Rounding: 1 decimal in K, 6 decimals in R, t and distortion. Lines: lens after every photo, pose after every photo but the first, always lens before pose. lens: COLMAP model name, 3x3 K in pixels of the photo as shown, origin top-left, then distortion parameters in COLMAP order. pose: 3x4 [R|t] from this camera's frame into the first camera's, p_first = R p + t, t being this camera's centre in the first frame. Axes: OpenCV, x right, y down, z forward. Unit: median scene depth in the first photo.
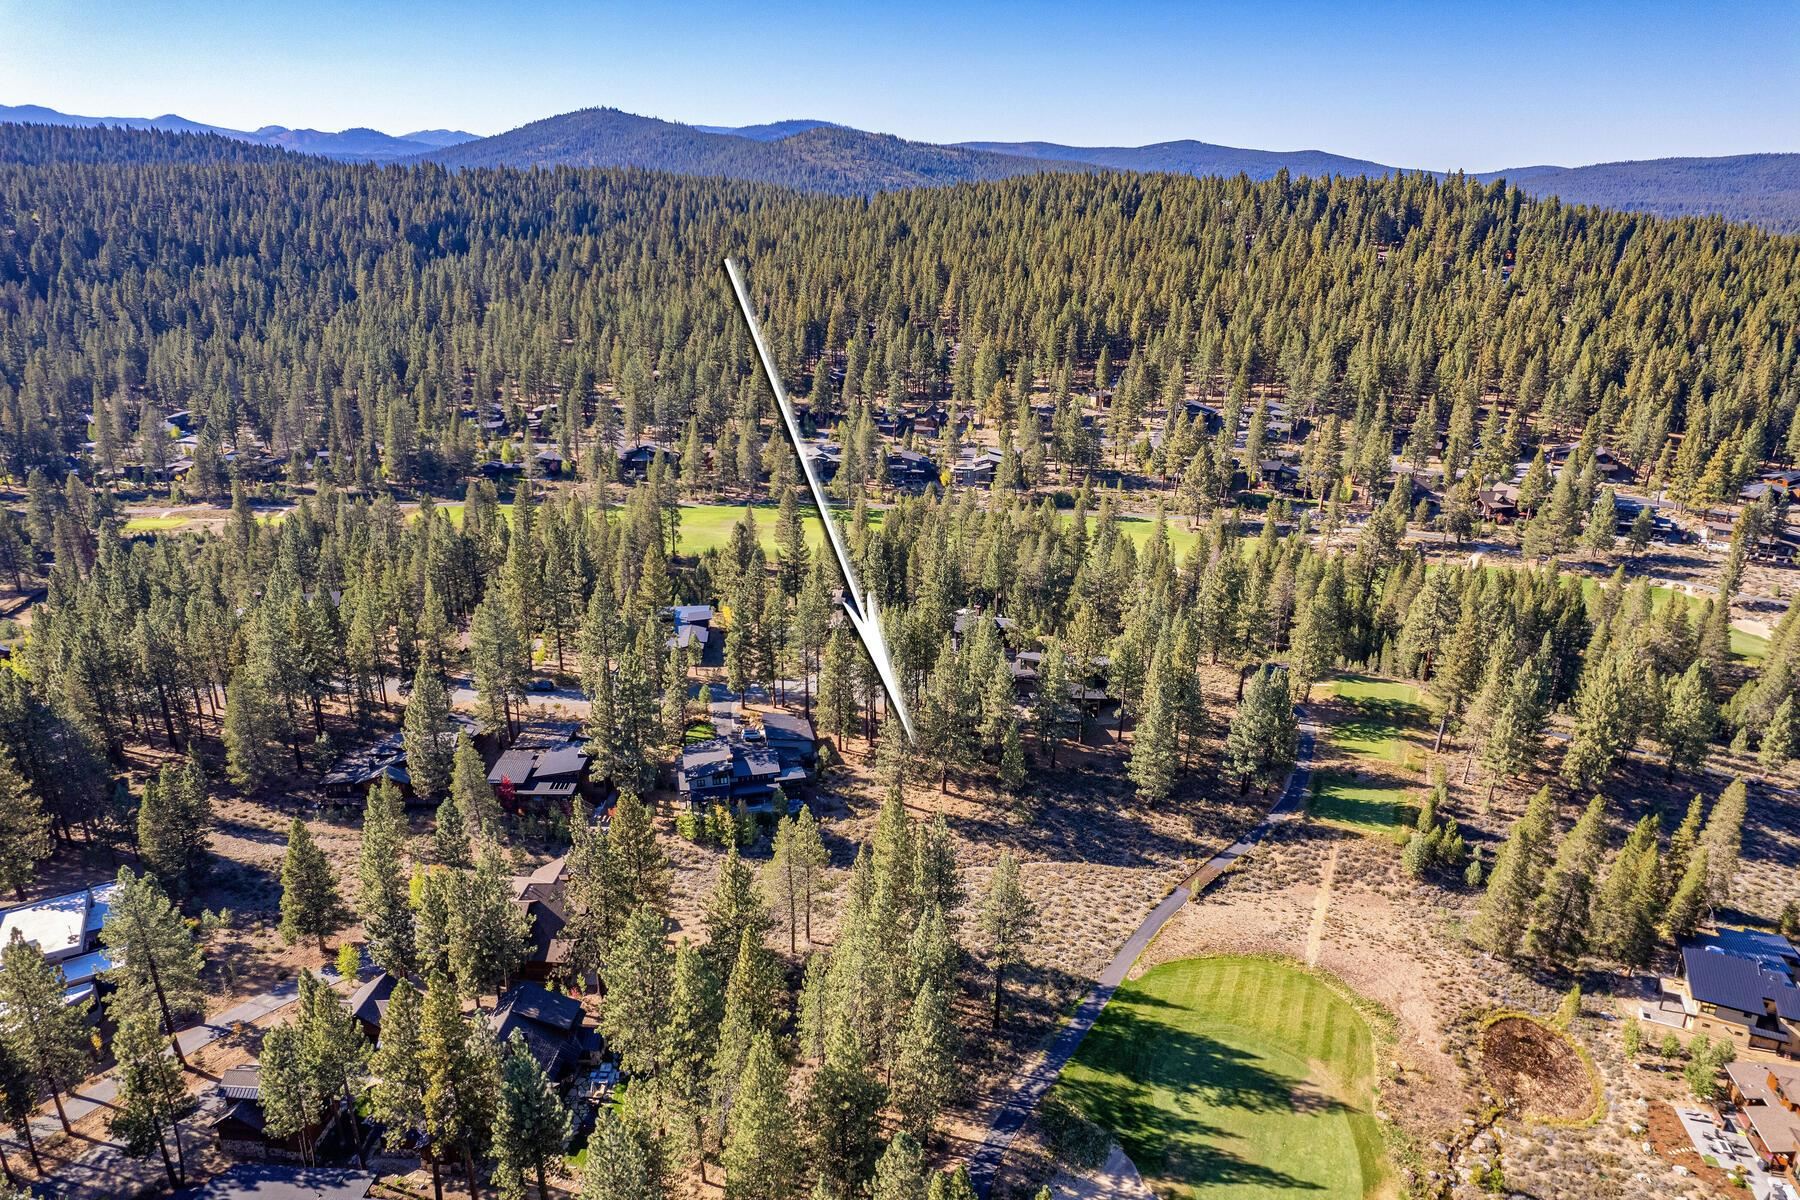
lens RADIAL K [[1101.4, 0, 908.6], [0, 1101.4, 600.2], [0, 0, 1]] dist [-0.017803, -0.000504]
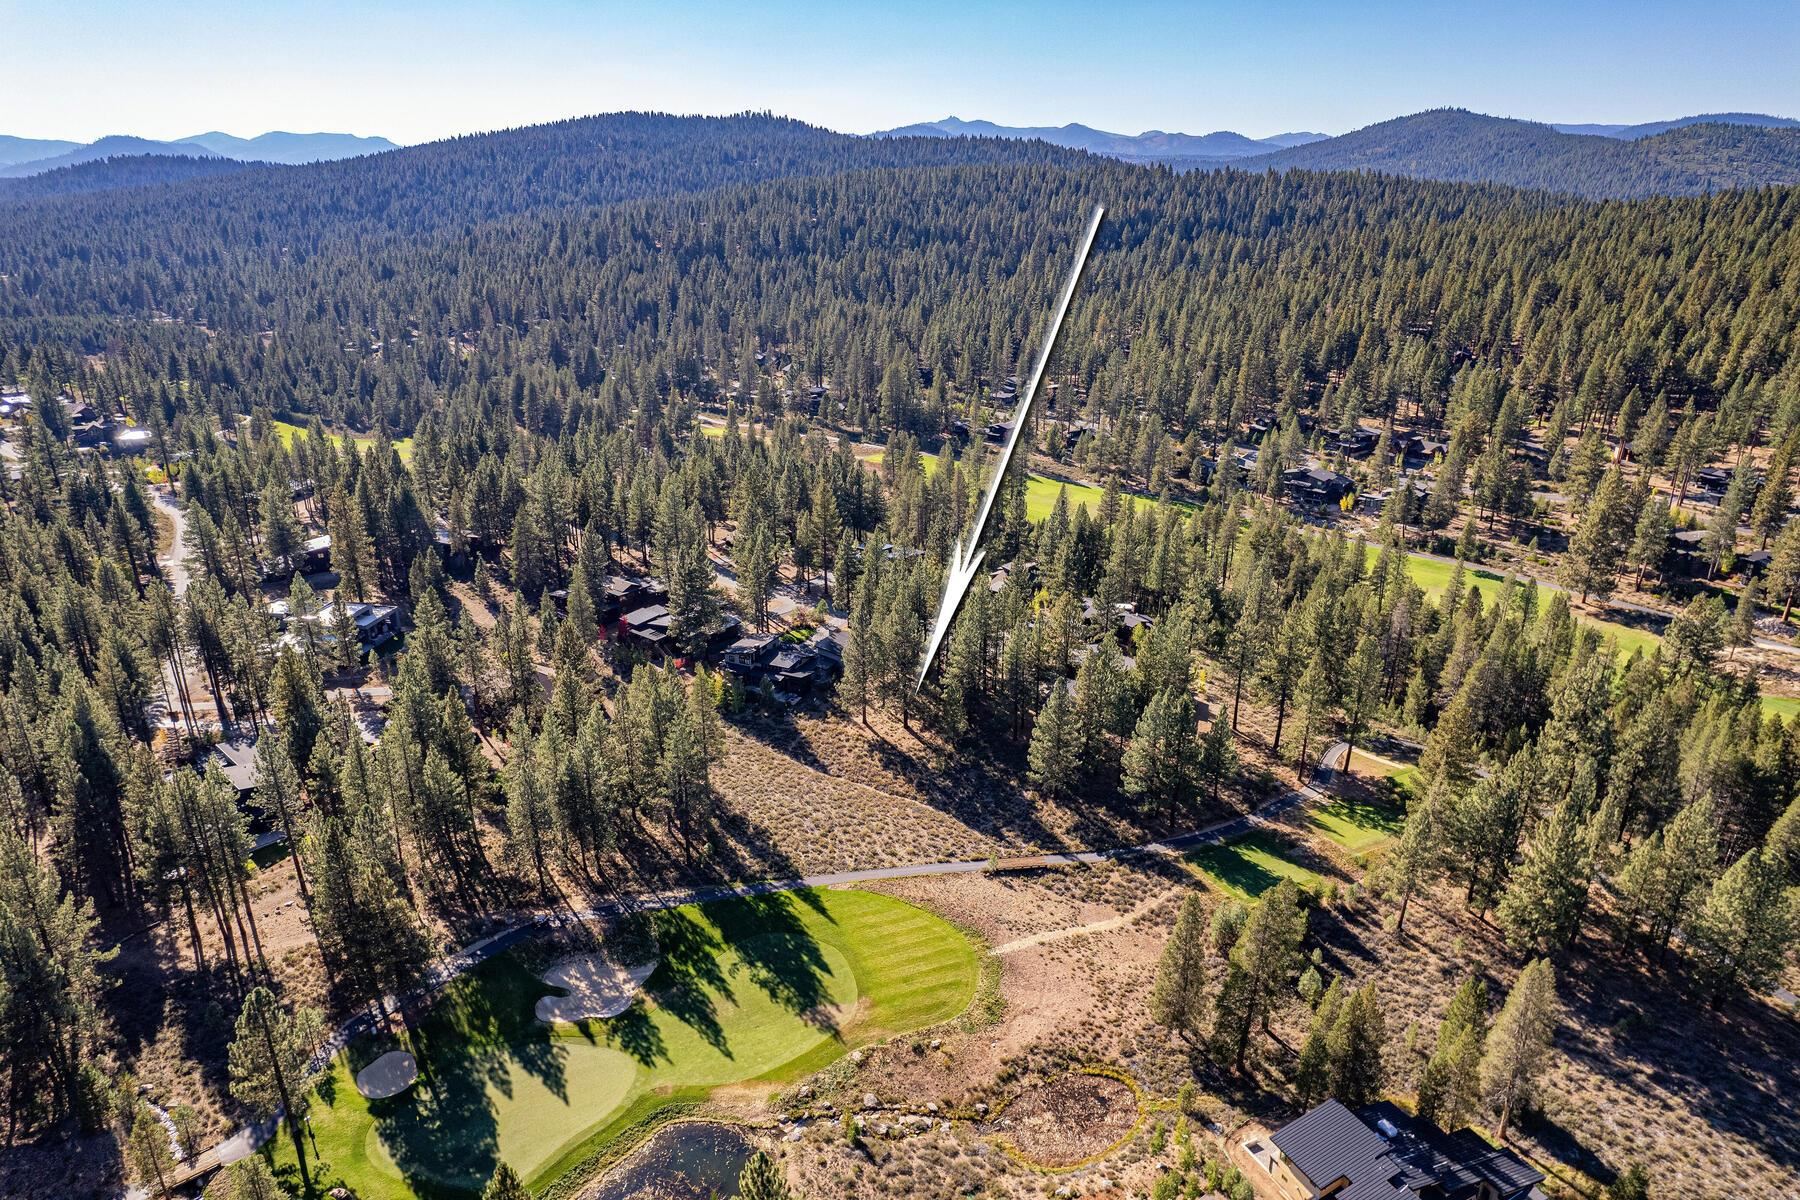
lens RADIAL K [[1101.4, 0, 908.6], [0, 1101.4, 600.2], [0, 0, 1]] dist [-0.017803, -0.000504]
pose [[0.783841, 0.218067, -0.581412, 0.902371], [-0.219762, 0.973131, 0.068710, -0.038047], [0.580773, 0.073914, 0.810703, 0.121072]]
